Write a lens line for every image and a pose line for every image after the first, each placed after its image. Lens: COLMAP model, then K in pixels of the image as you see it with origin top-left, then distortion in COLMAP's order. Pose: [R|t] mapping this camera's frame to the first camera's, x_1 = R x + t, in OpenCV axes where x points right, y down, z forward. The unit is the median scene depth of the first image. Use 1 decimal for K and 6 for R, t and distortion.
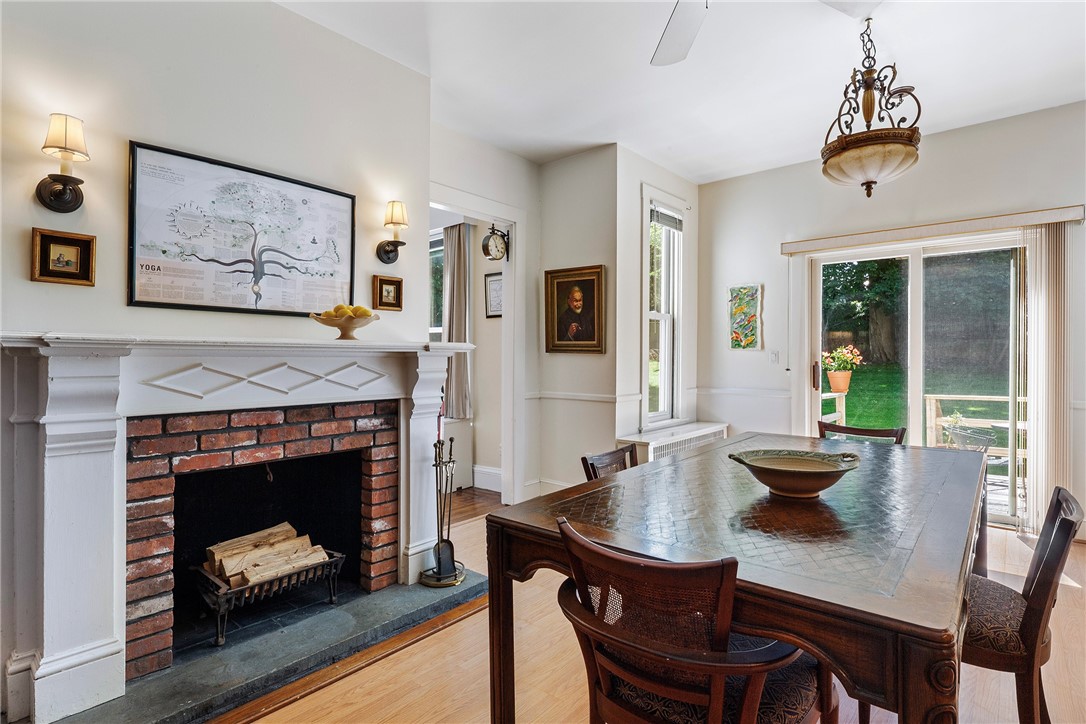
lens RADIAL K [[542.8, 0, 545.8], [0, 542.8, 356.4], [0, 0, 1]] dist [-0.002332, -0.000635]
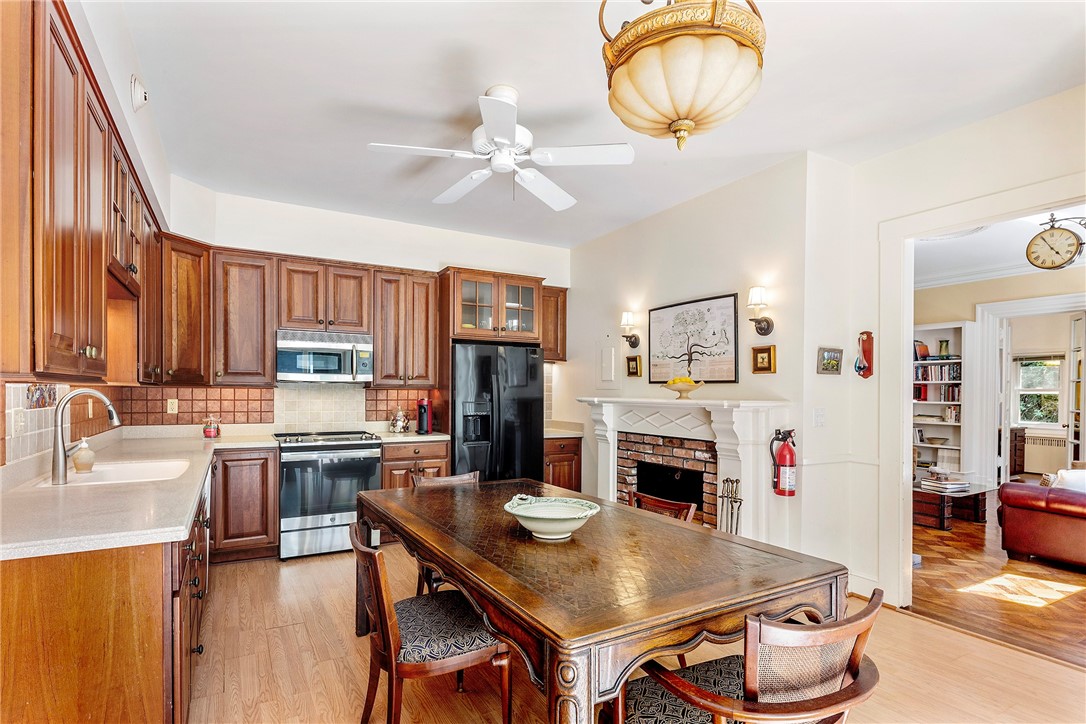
lens RADIAL K [[542.8, 0, 542.9], [0, 542.8, 396.1], [0, 0, 1]] dist [-0.002332, -0.000635]
pose [[-0.335761, 0.000426, -0.941947, 1.189629], [-0.009656, 0.999946, 0.003895, -0.037844], [0.941898, 0.010403, -0.335738, 1.075772]]
